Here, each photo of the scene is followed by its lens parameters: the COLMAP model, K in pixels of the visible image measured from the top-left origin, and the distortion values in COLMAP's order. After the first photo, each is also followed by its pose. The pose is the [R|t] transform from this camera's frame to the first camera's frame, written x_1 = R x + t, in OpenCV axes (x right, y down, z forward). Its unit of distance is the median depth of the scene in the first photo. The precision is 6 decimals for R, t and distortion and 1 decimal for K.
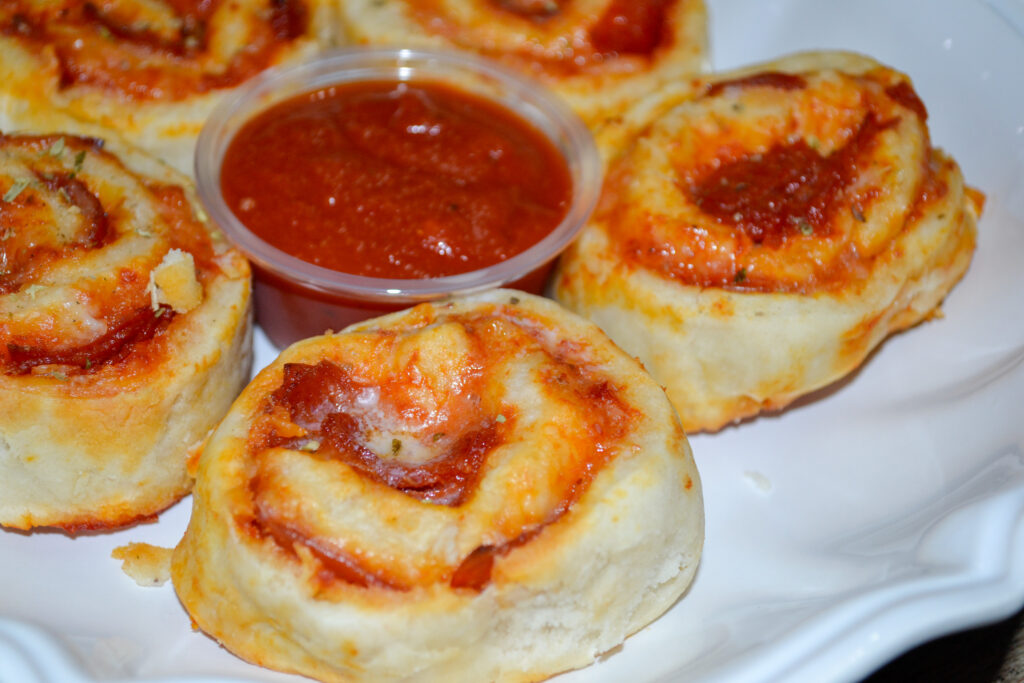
lens RADIAL K [[1842.4, 0, 509.0], [0, 1842.4, 336.4], [0, 0, 1]] dist [0.013403, 0.000000]
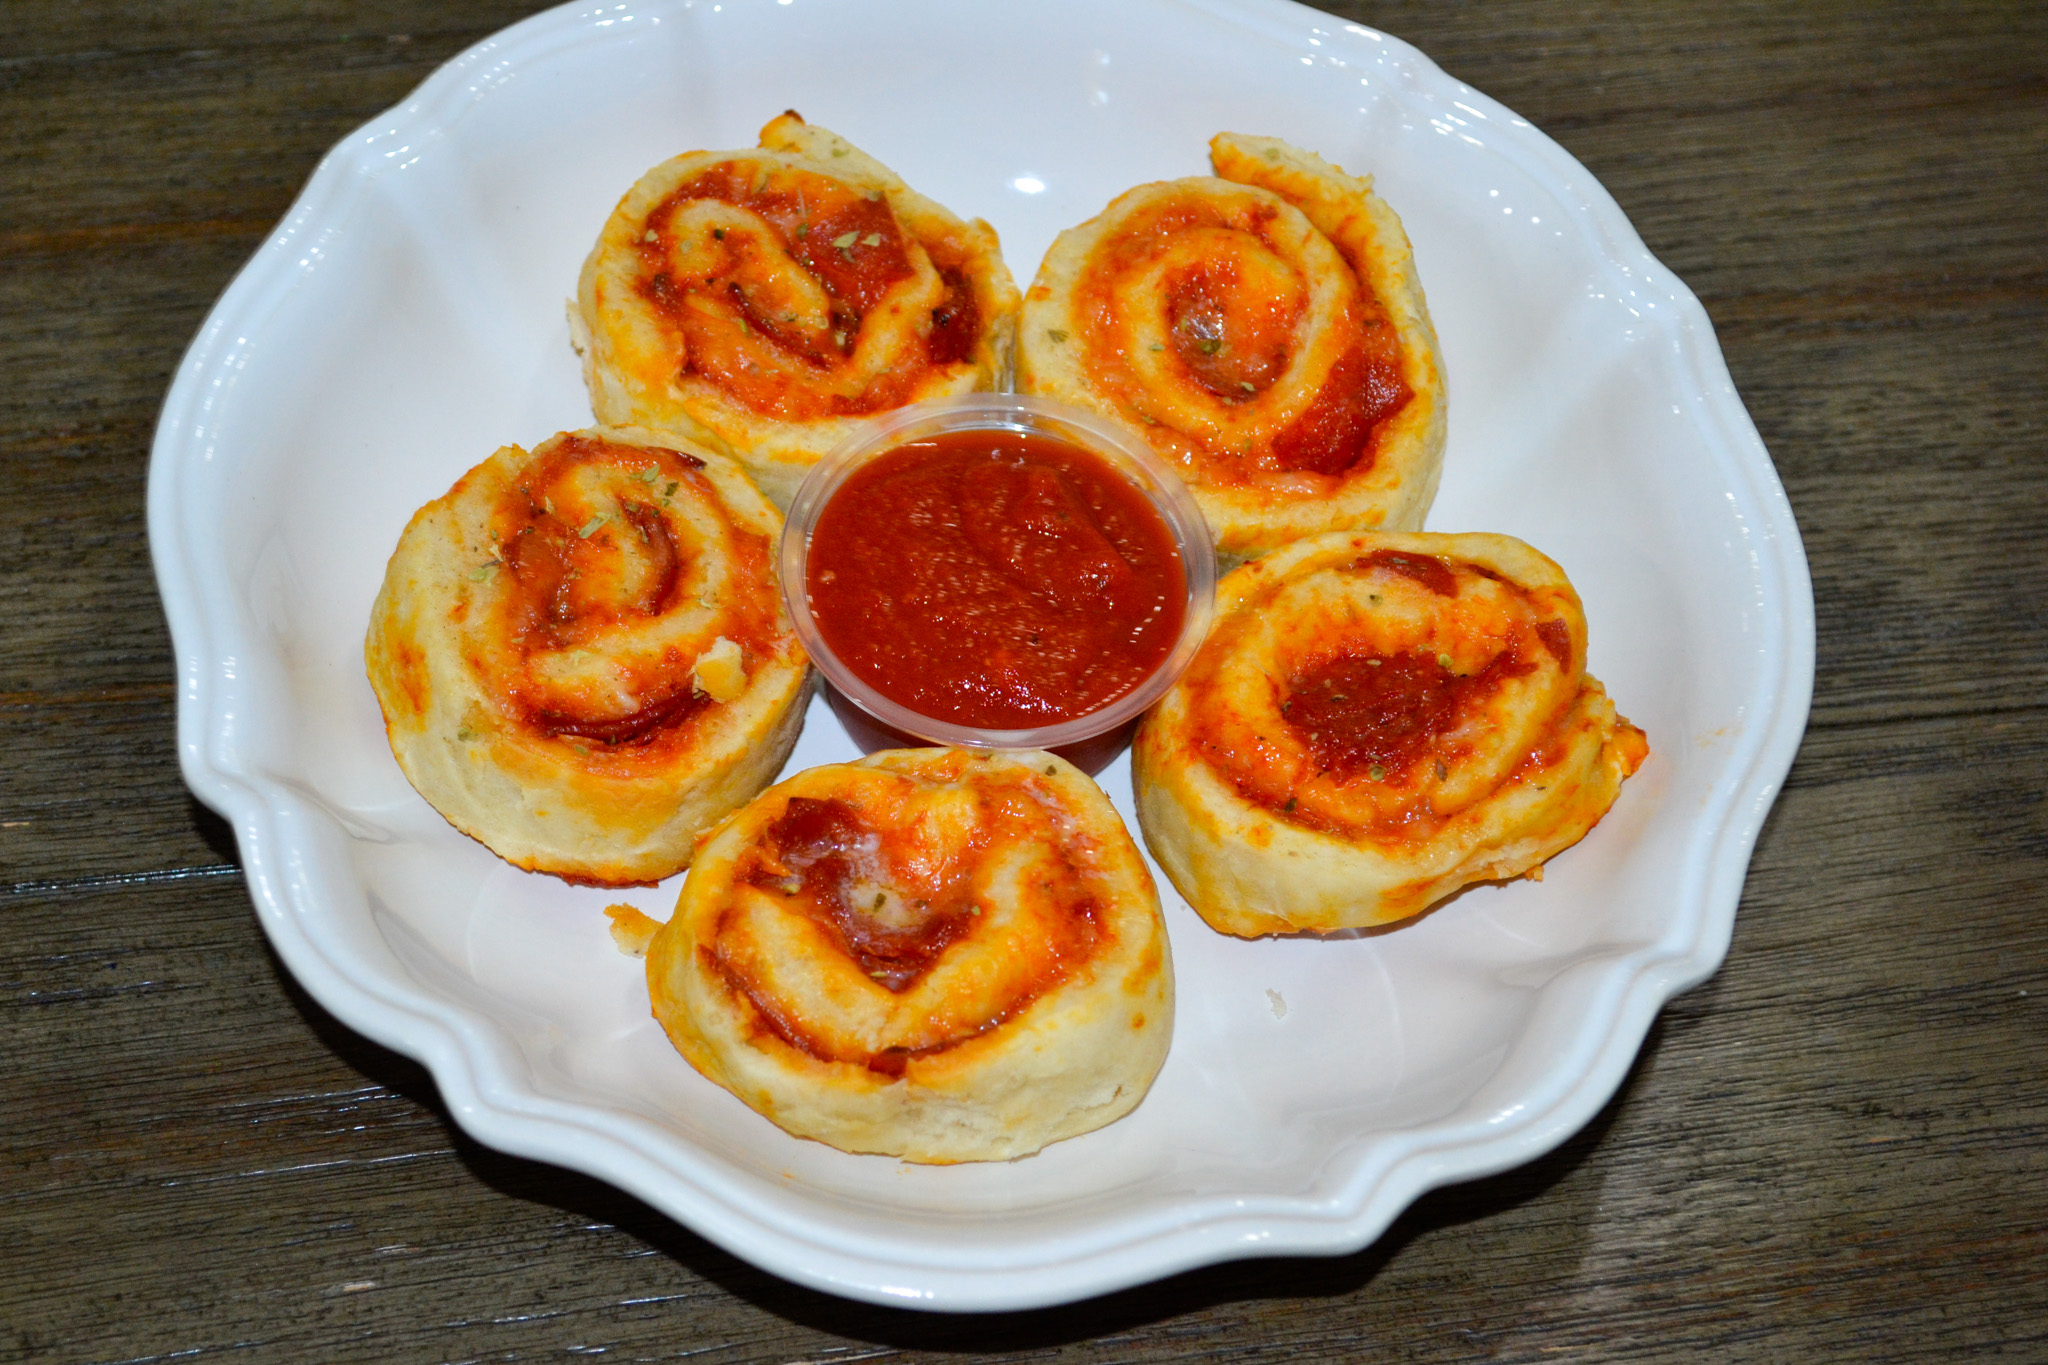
lens RADIAL K [[3620.0, 0, 1021.5], [0, 3620.0, 684.3], [0, 0, 1]] dist [0.039325, 0.000000]
pose [[0.947994, 0.265273, -0.175889, 0.311766], [-0.225725, 0.949927, 0.216070, -0.471910], [0.224399, -0.165130, 0.960405, -0.817426]]
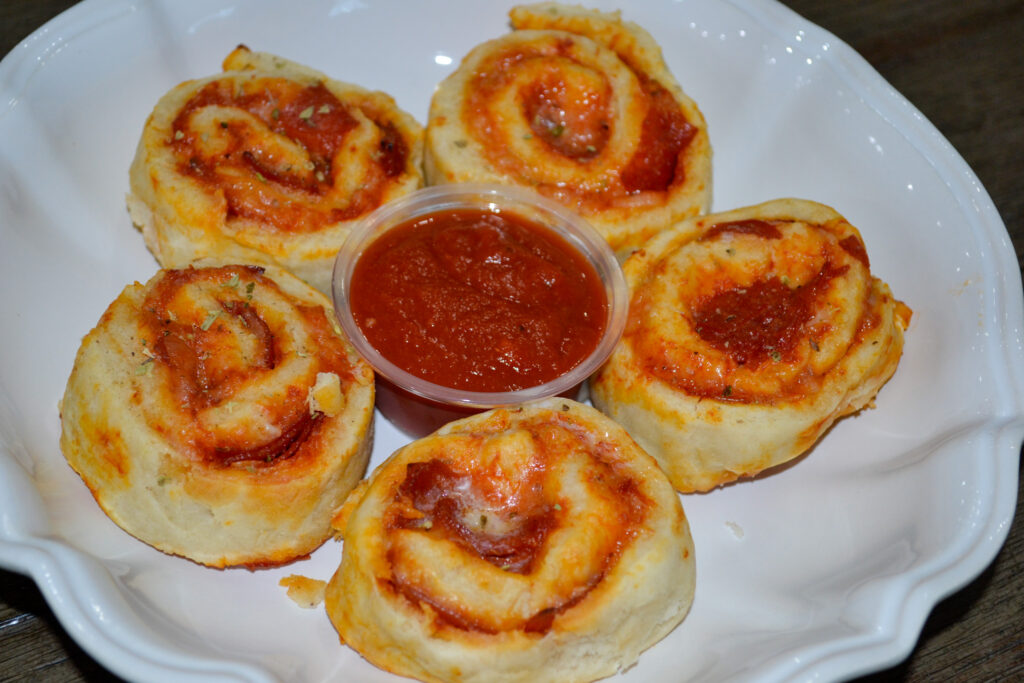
lens RADIAL K [[1842.4, 0, 512.7], [0, 1842.4, 340.7], [0, 0, 1]] dist [0.013403, 0.000000]
pose [[0.999679, 0.023138, 0.010303, -0.053569], [-0.024128, 0.993701, 0.109432, -0.225080], [-0.007706, -0.109645, 0.993941, -0.390187]]
